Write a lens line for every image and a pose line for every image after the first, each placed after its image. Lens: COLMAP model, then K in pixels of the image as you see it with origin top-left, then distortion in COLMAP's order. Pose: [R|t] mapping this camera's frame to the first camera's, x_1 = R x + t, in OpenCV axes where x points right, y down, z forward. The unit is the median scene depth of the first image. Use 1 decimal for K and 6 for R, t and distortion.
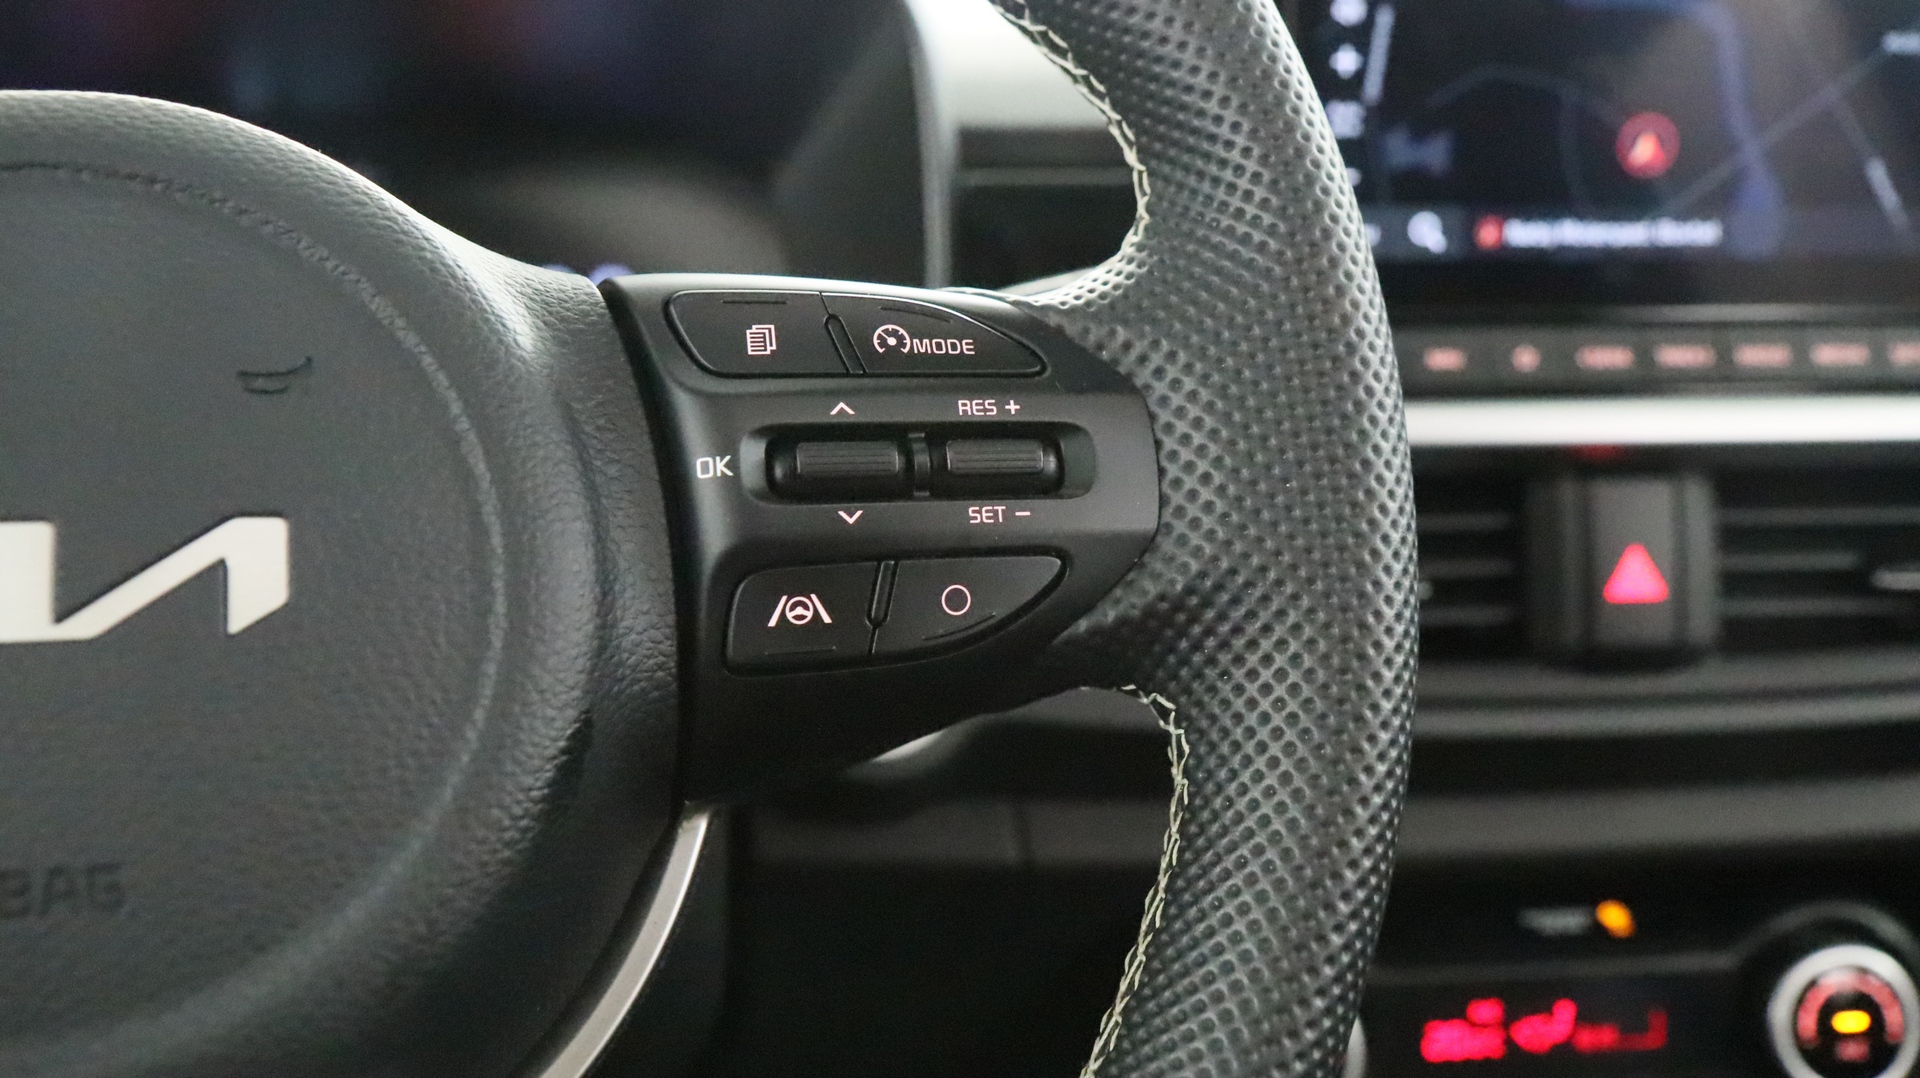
lens RADIAL K [[1784.9, 0, 960.0], [0, 1784.9, 539.0], [0, 0, 1]] dist [0.044361, 0.003460]
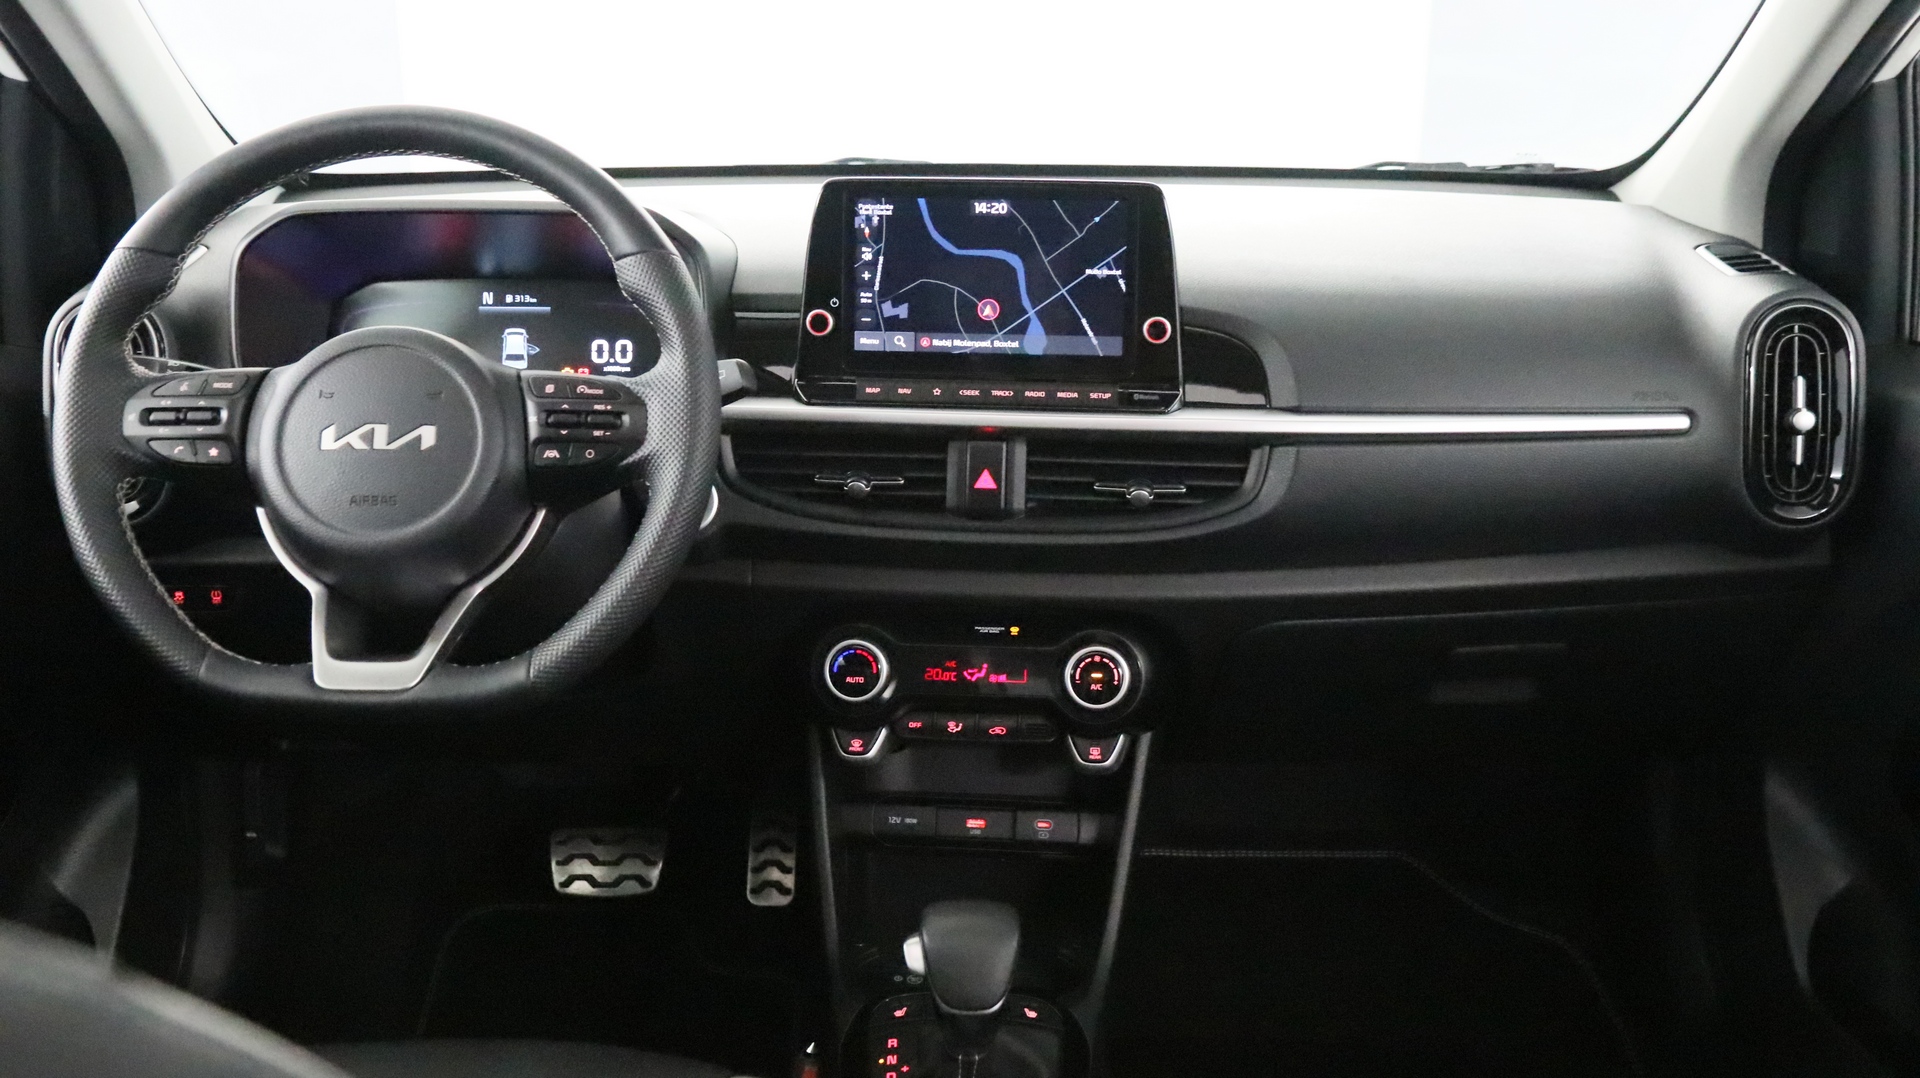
lens RADIAL K [[1799.0, 0, 960.0], [0, 1799.0, 539.0], [0, 0, 1]] dist [0.005338, 0.009727]
pose [[0.979401, 0.050868, -0.195411, 0.860720], [-0.047885, 0.998653, 0.019964, 0.055812], [0.196164, -0.010196, 0.980518, -1.509602]]
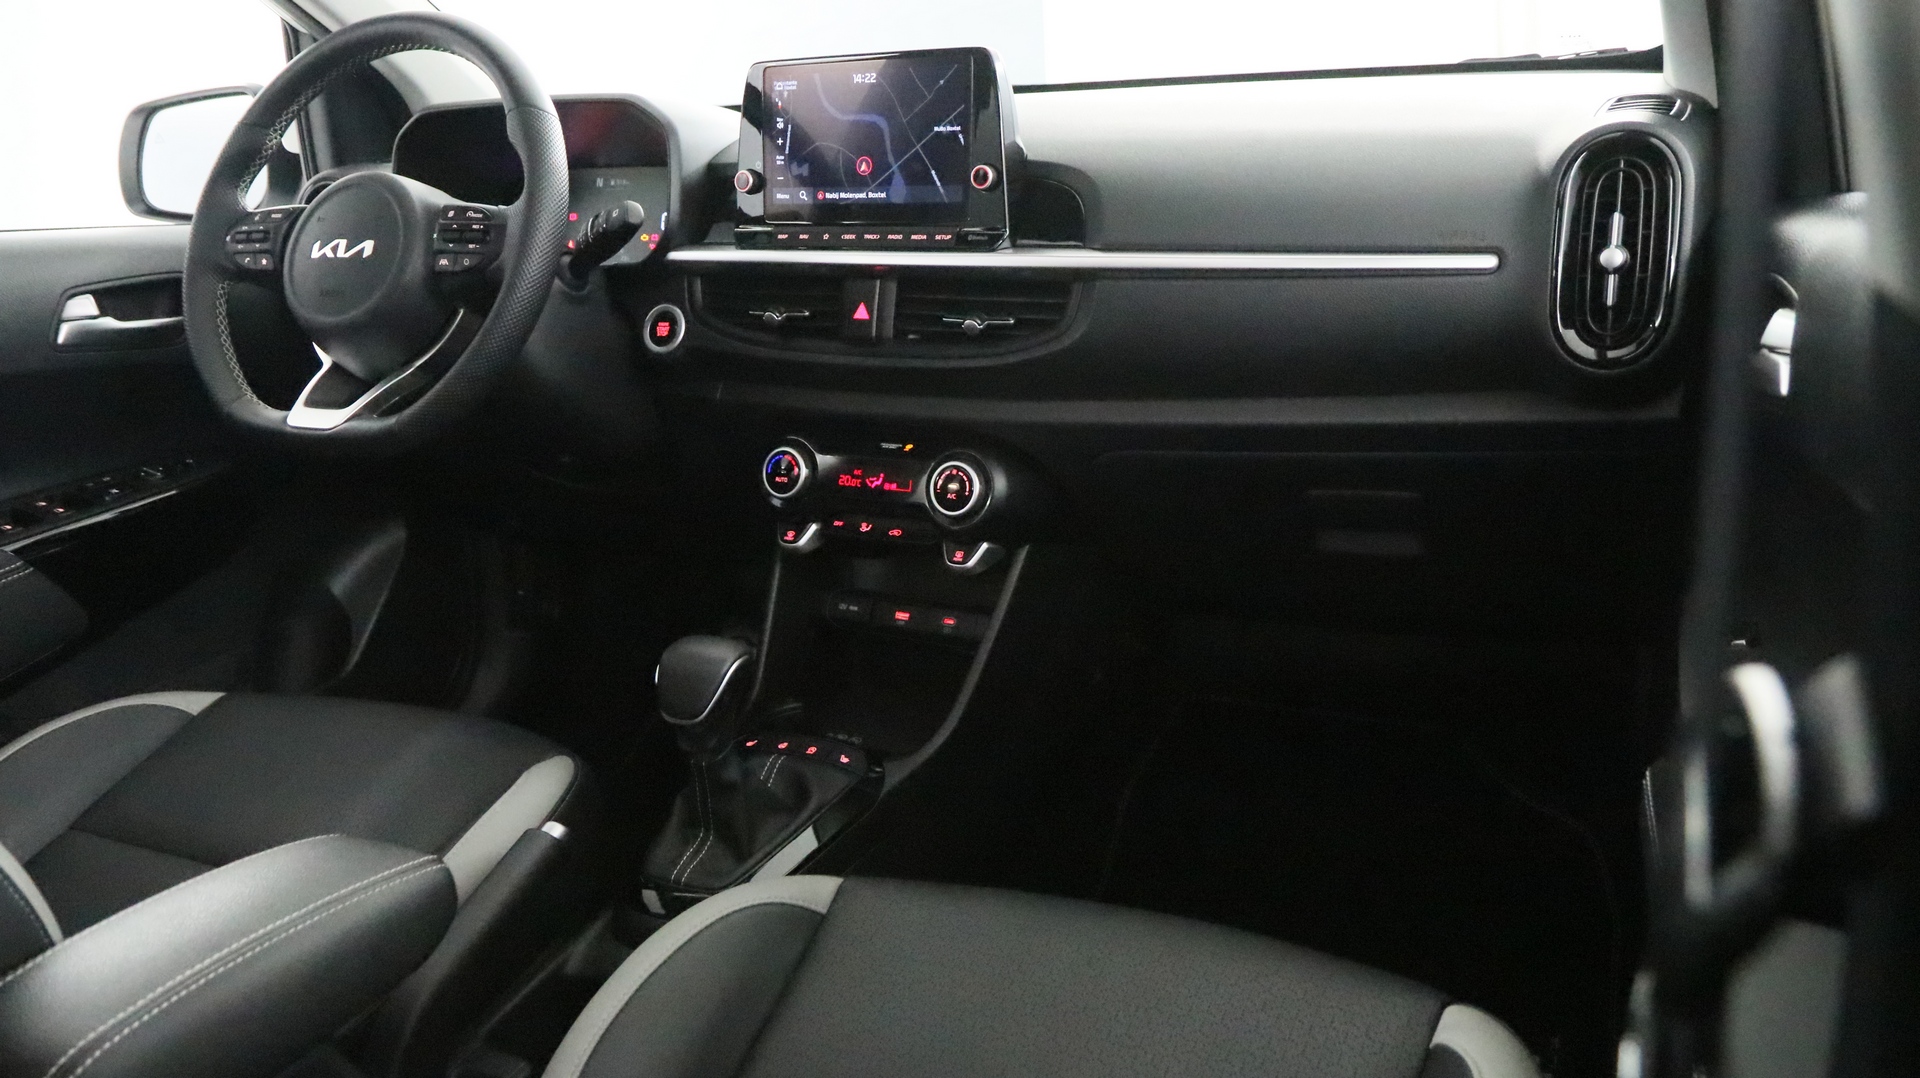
lens RADIAL K [[1492.8, 0, 960.0], [0, 1492.8, 539.0], [0, 0, 1]] dist [-0.006565, -0.002380]
pose [[0.796073, 0.123841, -0.592395, 2.073125], [-0.100675, 0.992300, 0.072153, 0.204243], [0.596768, 0.002201, 0.802411, -0.905581]]
